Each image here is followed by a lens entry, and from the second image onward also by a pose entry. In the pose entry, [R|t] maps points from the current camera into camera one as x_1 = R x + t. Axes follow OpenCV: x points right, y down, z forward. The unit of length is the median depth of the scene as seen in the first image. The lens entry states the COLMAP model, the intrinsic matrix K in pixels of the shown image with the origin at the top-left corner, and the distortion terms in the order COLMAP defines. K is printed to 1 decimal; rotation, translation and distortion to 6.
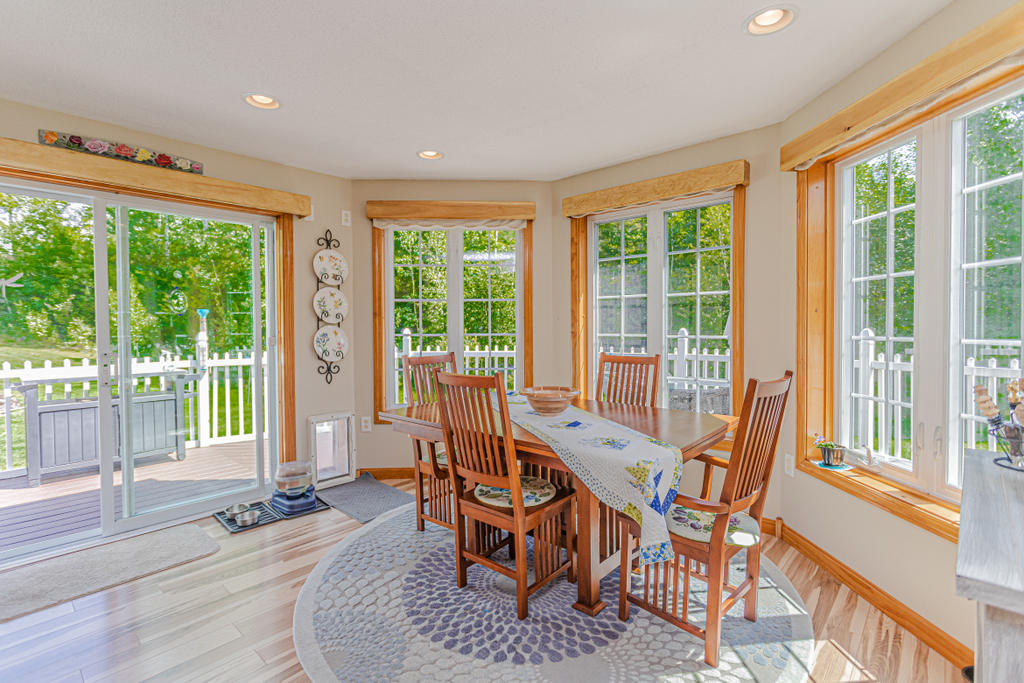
lens RADIAL K [[486.1, 0, 513.6], [0, 486.1, 340.9], [0, 0, 1]] dist [0.001896, 0.000390]
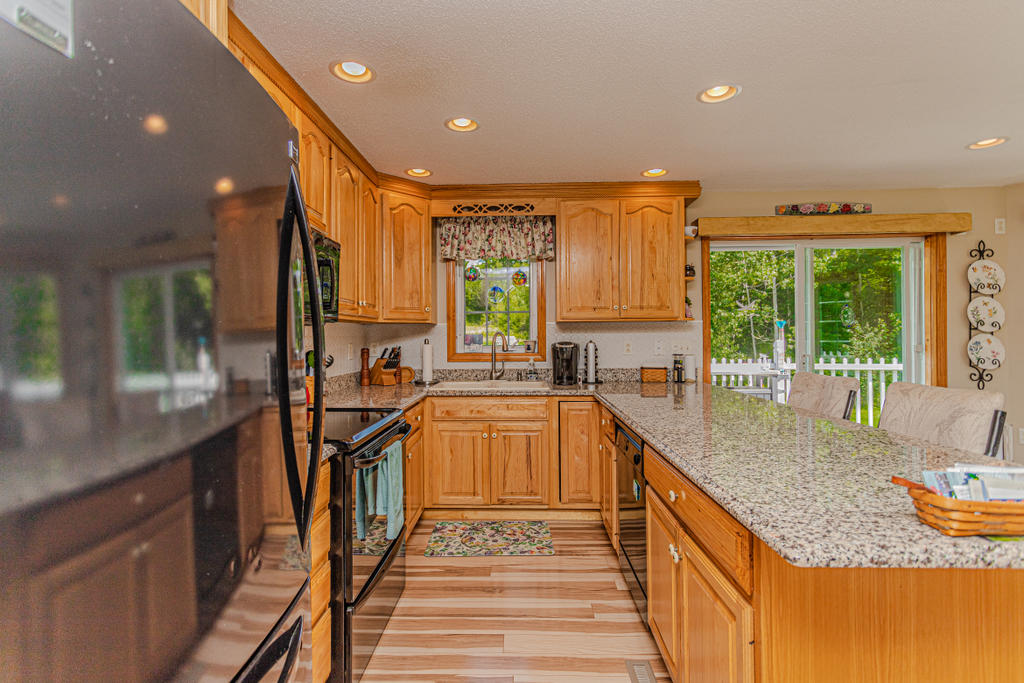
lens RADIAL K [[486.1, 0, 512.1], [0, 486.1, 335.3], [0, 0, 1]] dist [0.001896, 0.000390]
pose [[0.661991, -0.005135, -0.749494, -0.273086], [-0.014675, 0.999696, -0.019810, 0.005883], [0.749368, 0.024113, 0.661714, -0.426265]]
